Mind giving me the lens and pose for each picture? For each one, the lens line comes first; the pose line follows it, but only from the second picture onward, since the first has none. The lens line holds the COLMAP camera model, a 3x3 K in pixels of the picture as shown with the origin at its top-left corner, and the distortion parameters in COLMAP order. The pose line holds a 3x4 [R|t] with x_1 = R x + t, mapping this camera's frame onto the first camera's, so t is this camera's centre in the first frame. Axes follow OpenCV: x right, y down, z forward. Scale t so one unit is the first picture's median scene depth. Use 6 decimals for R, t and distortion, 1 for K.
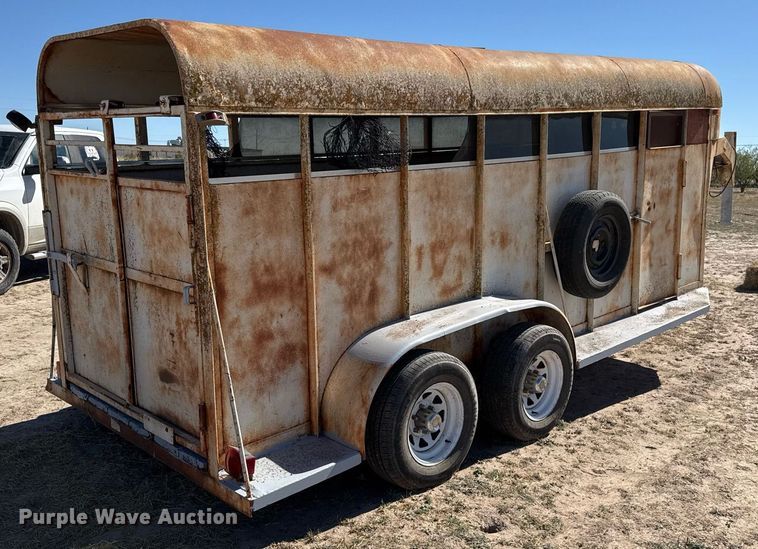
lens RADIAL K [[773.3, 0, 393.0], [0, 773.3, 271.9], [0, 0, 1]] dist [0.111165, -0.006954]
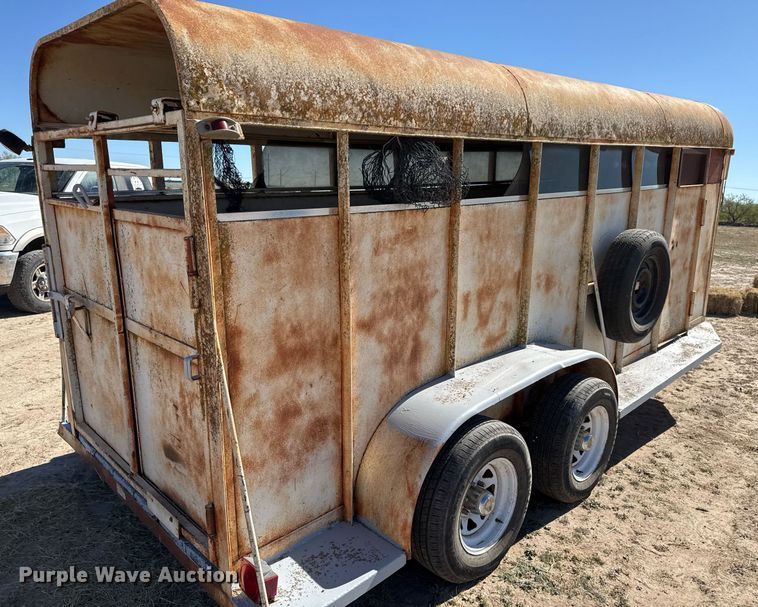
lens RADIAL K [[585.1, 0, 380.0], [0, 585.1, 316.7], [0, 0, 1]] dist [0.077704, -0.117142]
pose [[0.999842, 0.017384, -0.003833, -0.063737], [-0.017116, 0.997963, 0.061452, -0.048275], [0.004893, -0.061377, 0.998103, 0.355912]]
